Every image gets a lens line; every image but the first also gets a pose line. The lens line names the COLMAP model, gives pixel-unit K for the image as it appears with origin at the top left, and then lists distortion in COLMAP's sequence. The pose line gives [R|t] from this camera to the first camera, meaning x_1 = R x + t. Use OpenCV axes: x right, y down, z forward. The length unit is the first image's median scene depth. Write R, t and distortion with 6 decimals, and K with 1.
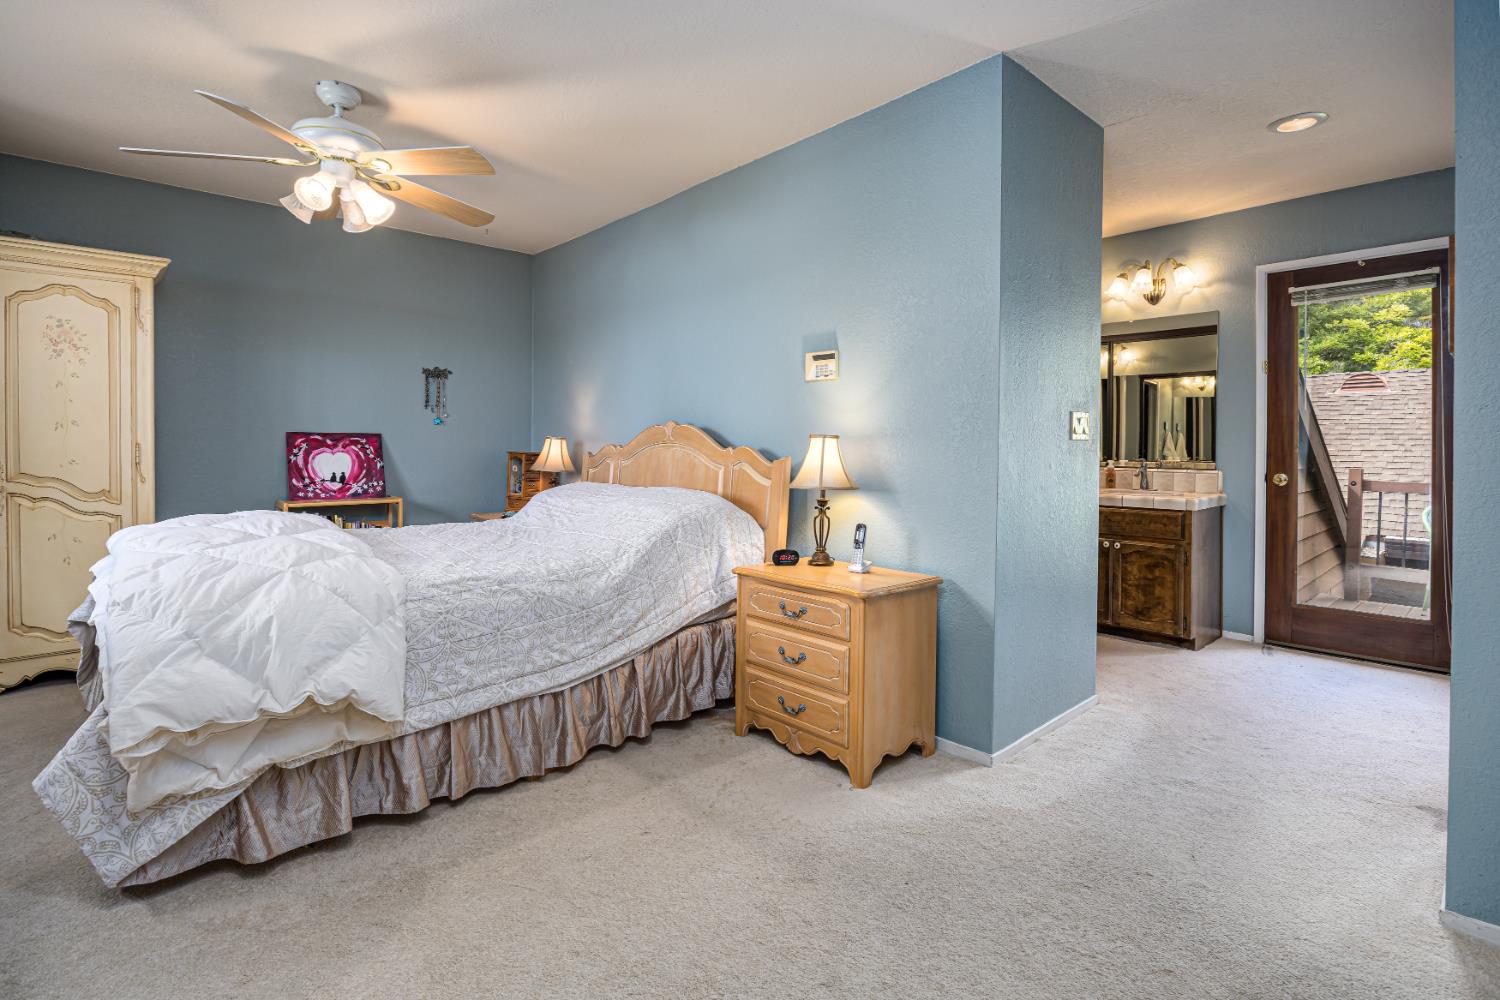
lens RADIAL K [[738.0, 0, 803.1], [0, 738.0, 452.6], [0, 0, 1]] dist [-0.025871, 0.000076]
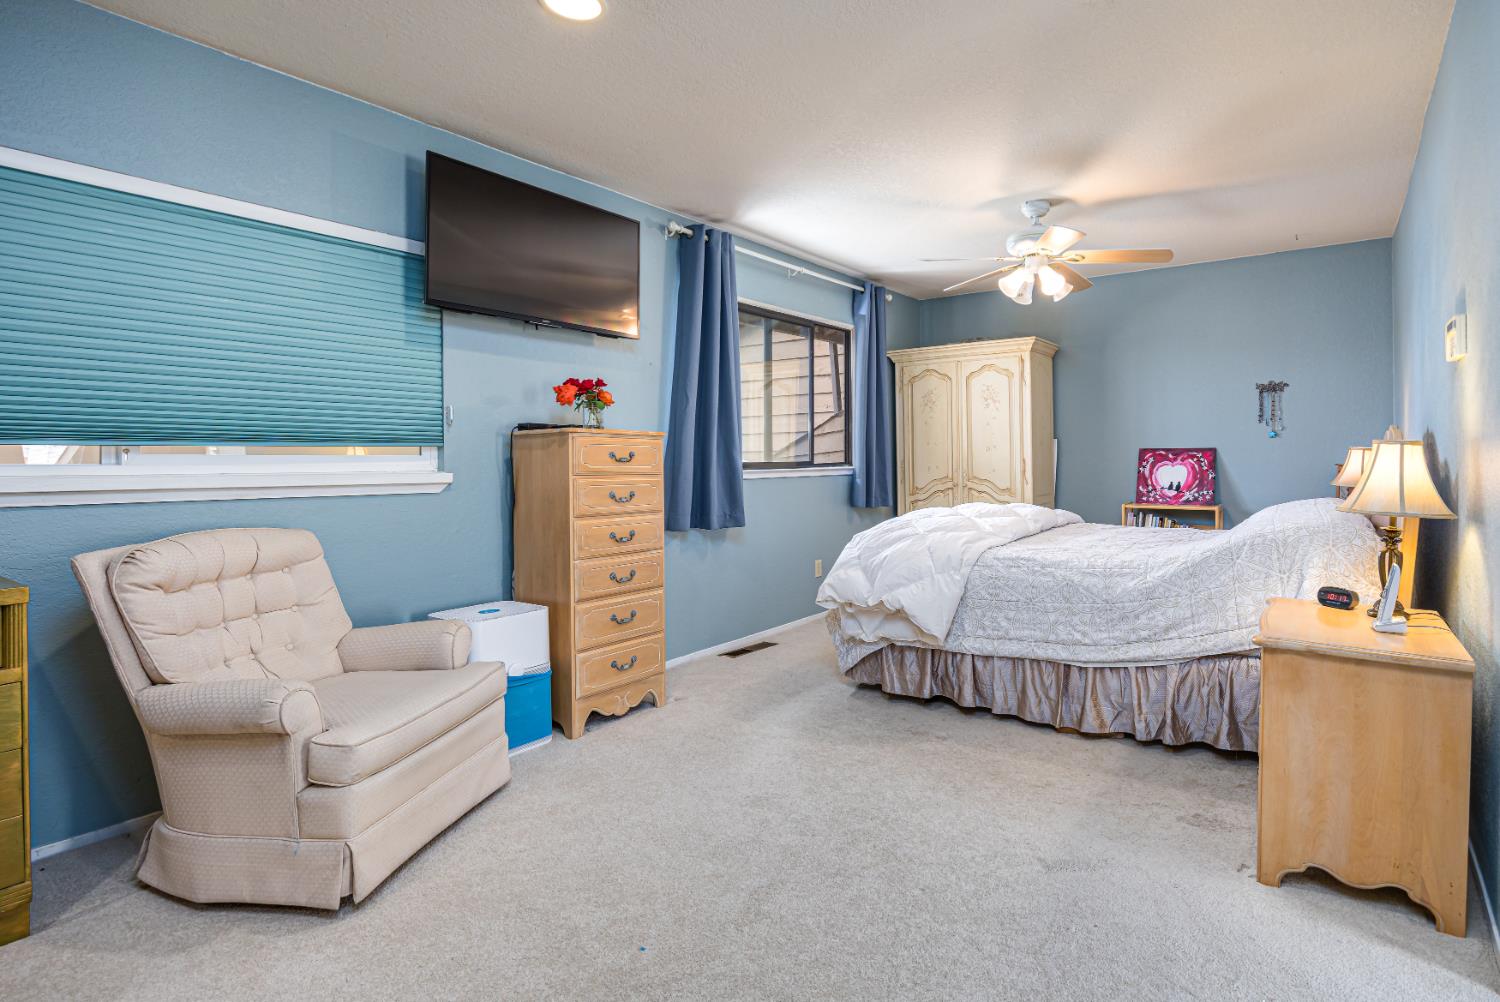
lens RADIAL K [[738.0, 0, 802.0], [0, 738.0, 461.9], [0, 0, 1]] dist [-0.025871, 0.000076]
pose [[0.164271, -0.004119, -0.986407, 0.612682], [-0.002390, 0.999987, -0.004574, 0.002379], [0.986412, 0.003108, 0.164259, 0.293961]]
